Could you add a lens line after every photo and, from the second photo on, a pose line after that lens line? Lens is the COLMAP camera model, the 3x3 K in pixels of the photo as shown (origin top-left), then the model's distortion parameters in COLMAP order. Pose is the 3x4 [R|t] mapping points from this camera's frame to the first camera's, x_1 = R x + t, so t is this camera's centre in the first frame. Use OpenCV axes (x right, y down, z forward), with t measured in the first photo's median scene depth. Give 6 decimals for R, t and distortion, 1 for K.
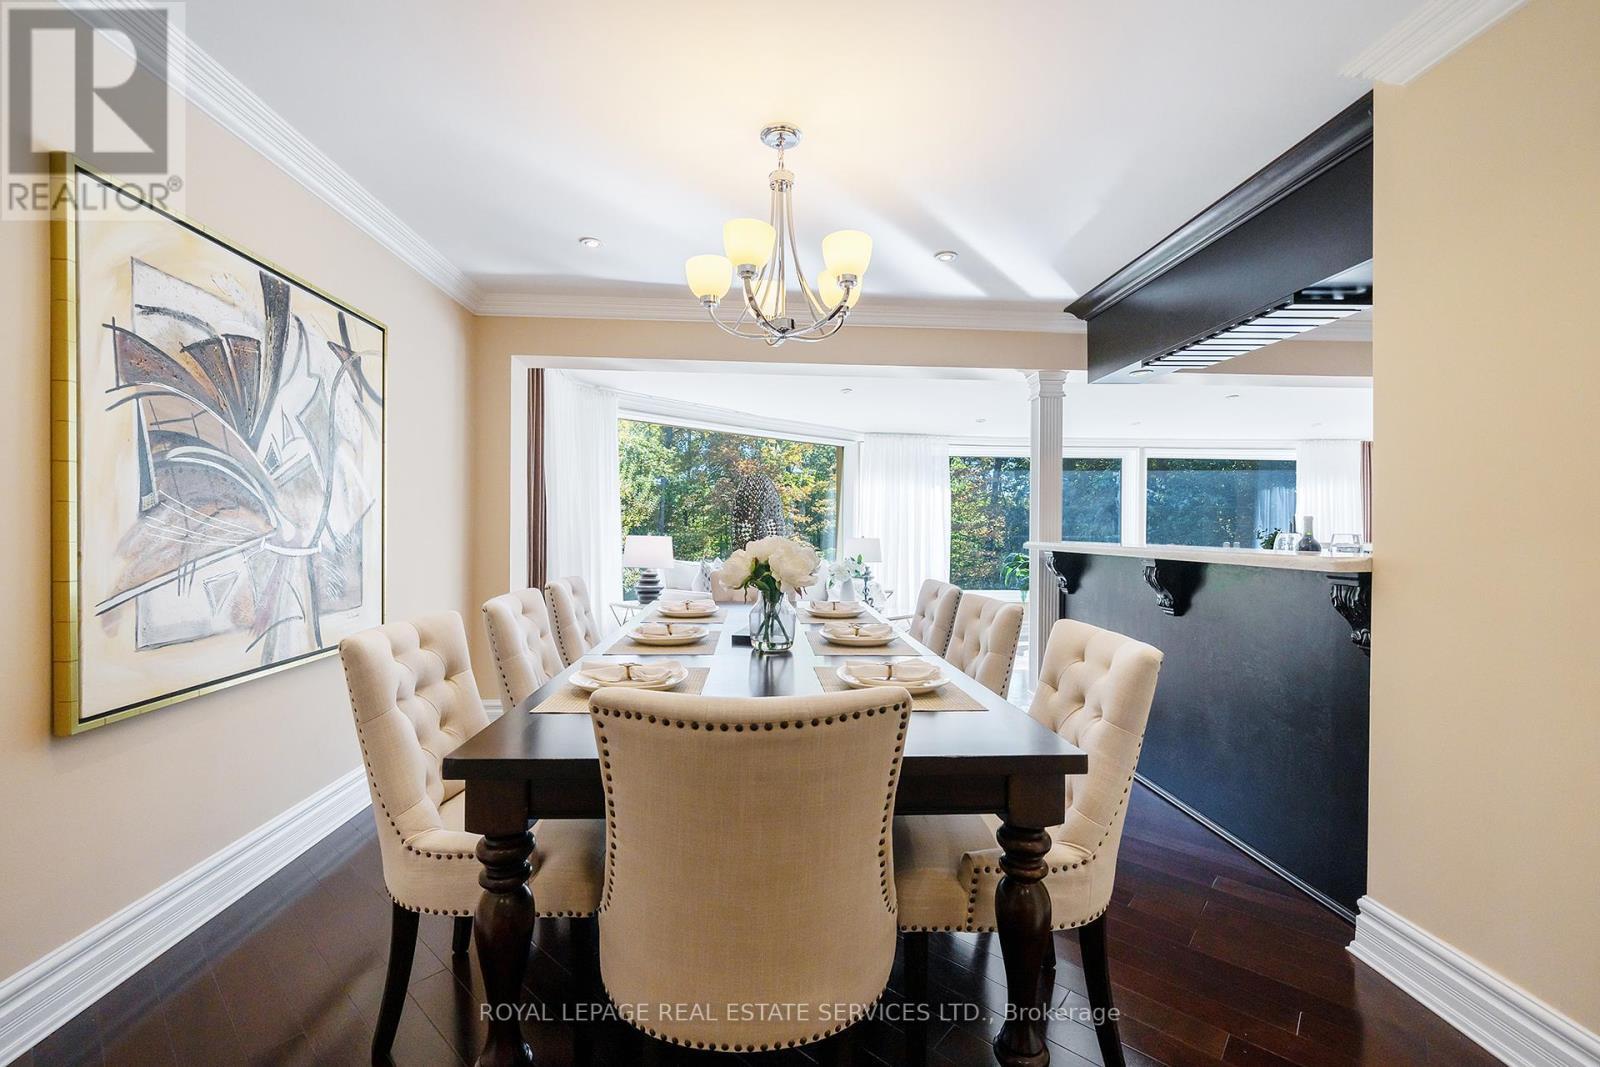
lens RADIAL K [[667.2, 0, 788.4], [0, 667.2, 527.9], [0, 0, 1]] dist [0.000037, -0.000028]
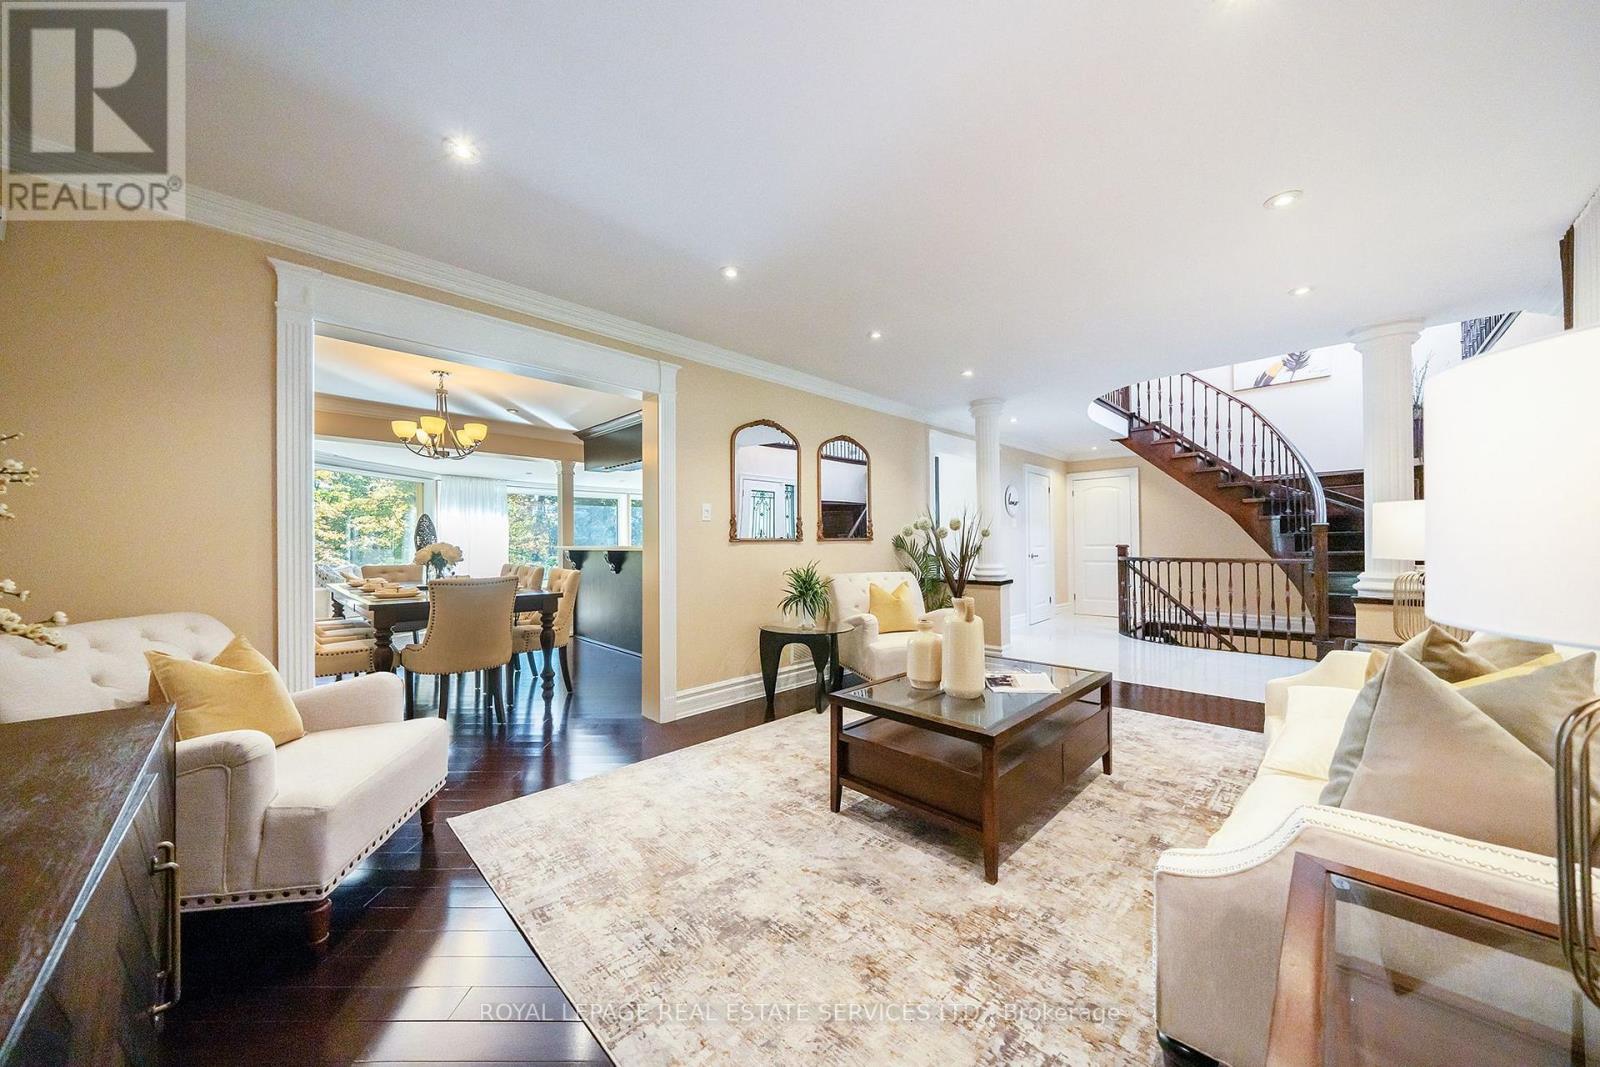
lens RADIAL K [[546.0, 0, 794.2], [0, 546.0, 543.4], [0, 0, 1]] dist [-0.005900, -0.000026]
pose [[0.741215, -0.011978, 0.671161, -0.370362], [0.011061, 0.999923, 0.005630, 0.019585], [-0.671176, 0.003251, 0.741291, -1.215592]]
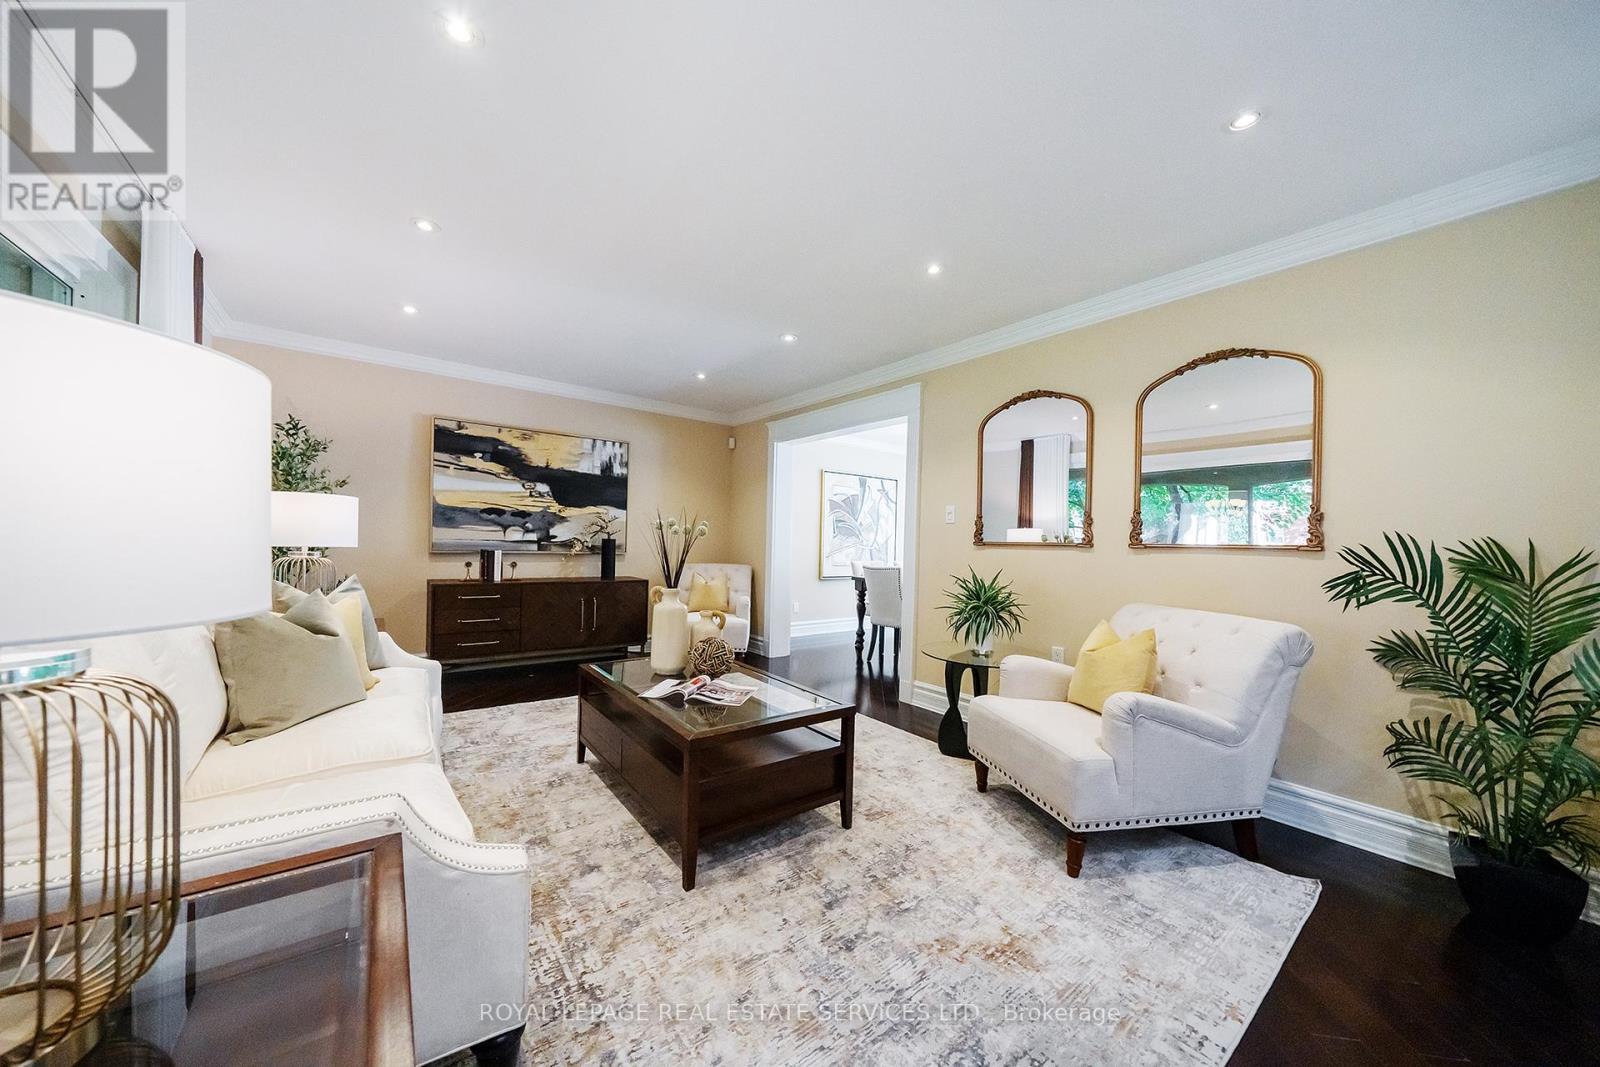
lens RADIAL K [[546.0, 0, 797.3], [0, 546.0, 549.9], [0, 0, 1]] dist [-0.005900, -0.000026]
pose [[0.578545, 0.017062, -0.815472, 1.586857], [-0.020111, 0.999776, 0.006651, 0.035349], [0.815402, 0.012552, 0.578758, -1.131283]]
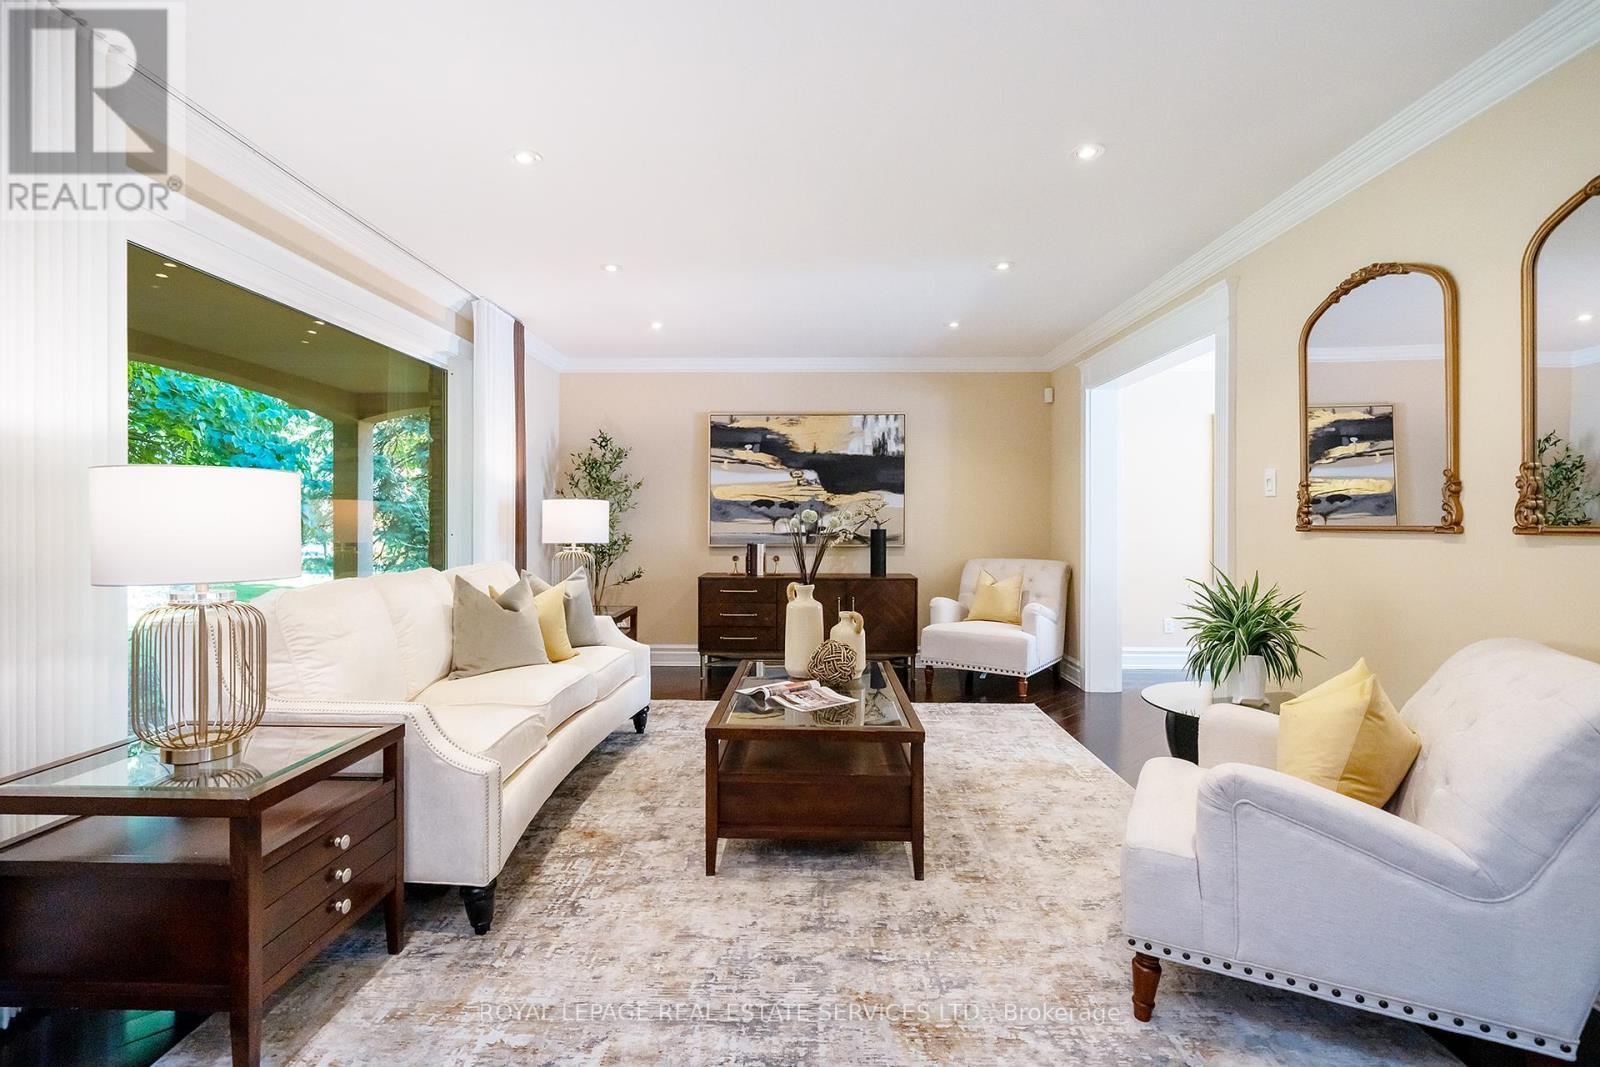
lens RADIAL K [[761.6, 0, 806.8], [0, 761.6, 525.7], [0, 0, 1]] dist [0.001978, 0.000936]
pose [[-0.052789, -0.002883, -0.998602, 1.978328], [-0.000838, 0.999996, -0.002843, 0.017141], [0.998605, 0.000687, -0.052791, -0.610296]]
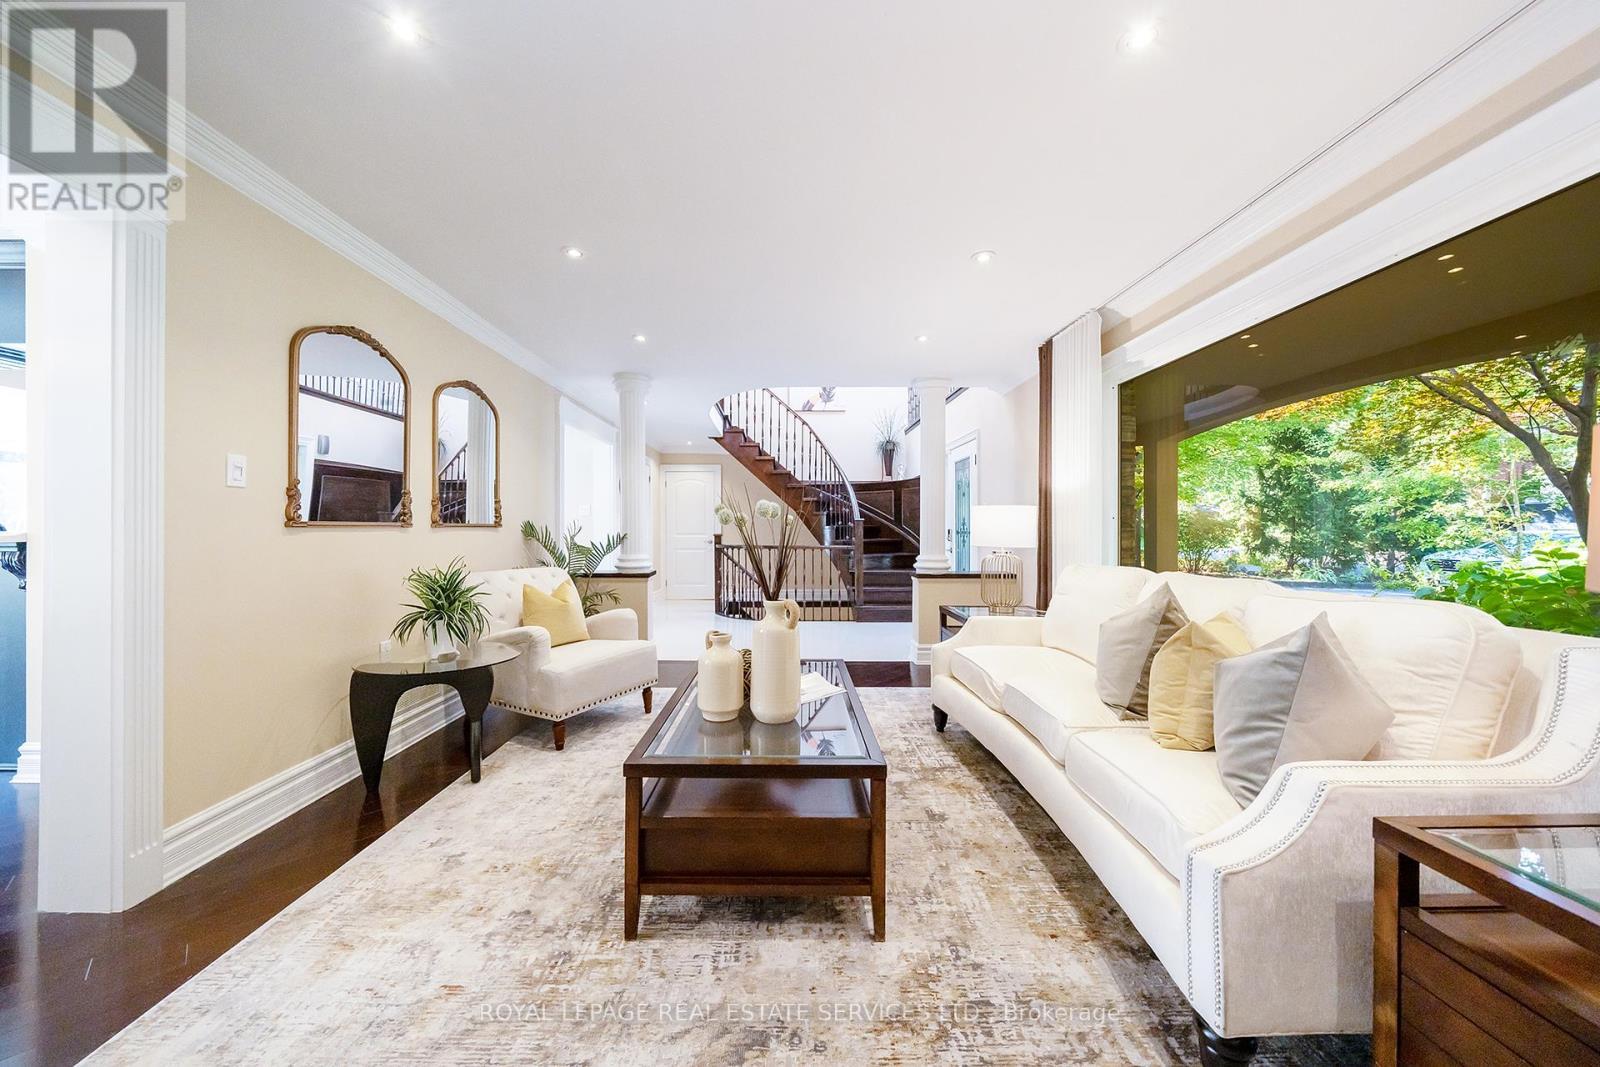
lens RADIAL K [[546.0, 0, 790.6], [0, 546.0, 532.9], [0, 0, 1]] dist [-0.005900, -0.000026]
pose [[0.040908, -0.012008, 0.999091, -0.296191], [-0.004245, 0.999917, 0.012192, 0.016744], [-0.999154, -0.004740, 0.040853, -0.746987]]
